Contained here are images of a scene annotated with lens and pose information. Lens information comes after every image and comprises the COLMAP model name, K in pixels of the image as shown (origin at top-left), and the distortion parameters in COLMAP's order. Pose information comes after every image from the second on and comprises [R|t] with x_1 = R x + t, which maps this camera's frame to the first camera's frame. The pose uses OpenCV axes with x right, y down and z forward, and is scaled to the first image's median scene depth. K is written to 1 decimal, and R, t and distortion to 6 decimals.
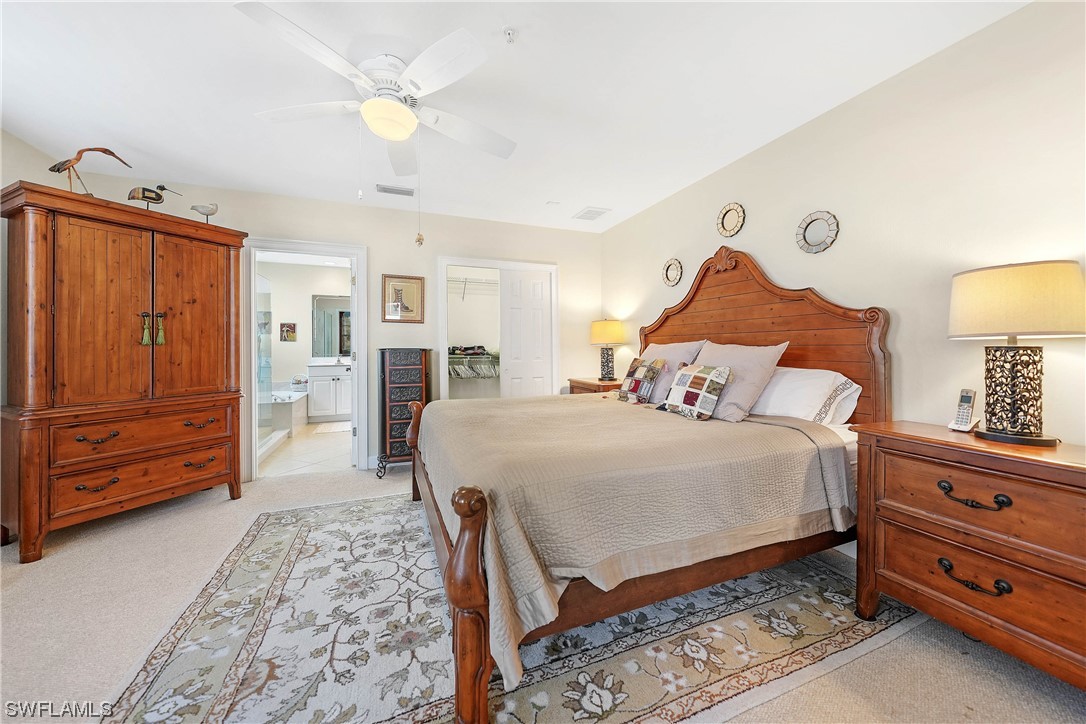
lens RADIAL K [[394.9, 0, 537.7], [0, 394.9, 347.1], [0, 0, 1]] dist [-0.023200, 0.003212]
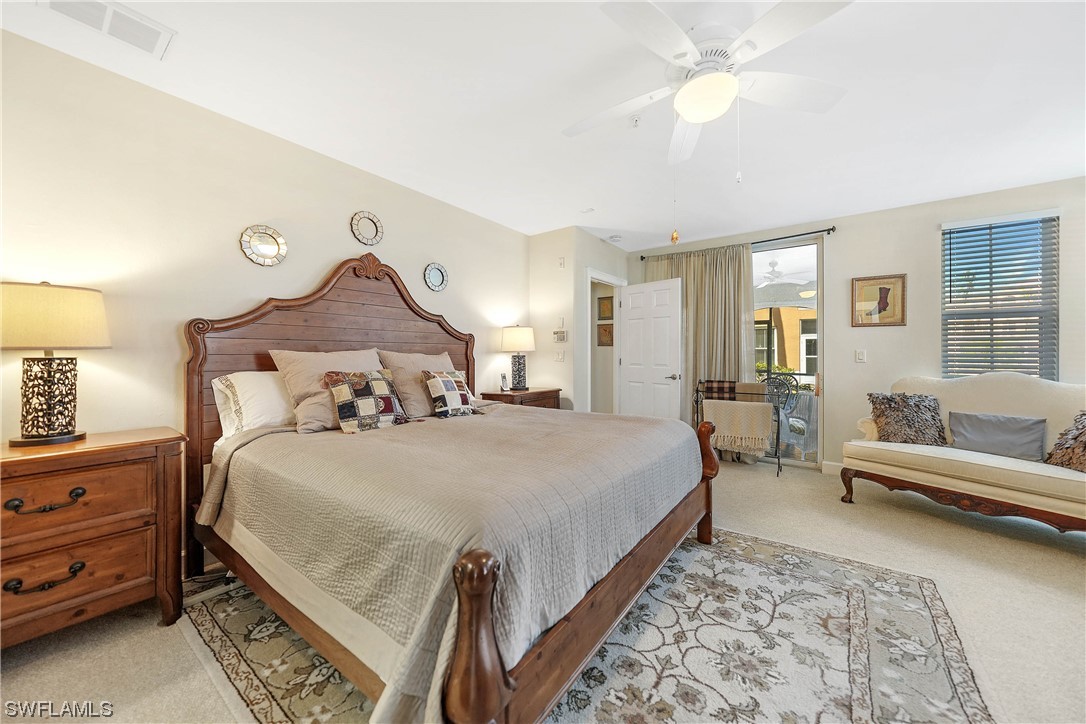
lens RADIAL K [[394.9, 0, 546.0], [0, 394.9, 355.5], [0, 0, 1]] dist [-0.023200, 0.003212]
pose [[-0.544214, -0.005713, 0.838927, -0.751997], [-0.002713, 0.999984, 0.005049, -0.007001], [-0.838942, 0.000472, -0.544220, 1.469484]]
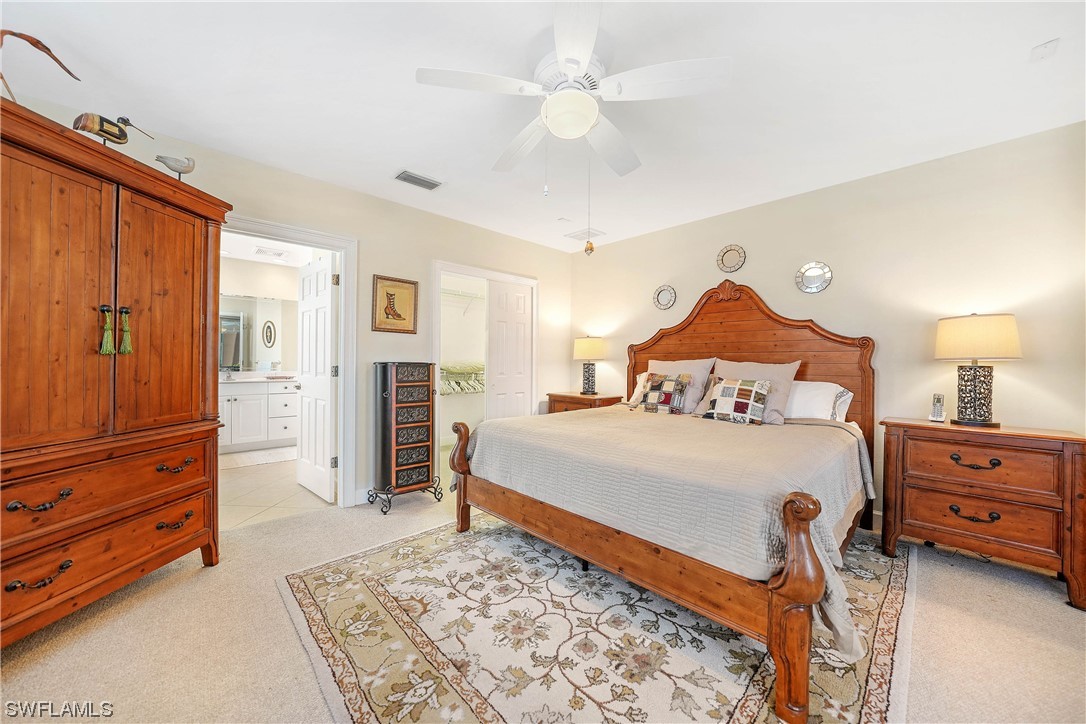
lens RADIAL K [[394.9, 0, 536.6], [0, 394.9, 358.2], [0, 0, 1]] dist [-0.023200, 0.003212]
pose [[0.927023, 0.013173, 0.374774, -0.649428], [-0.010008, 0.999896, -0.010392, 0.001316], [-0.374871, 0.005883, 0.927058, 0.129278]]
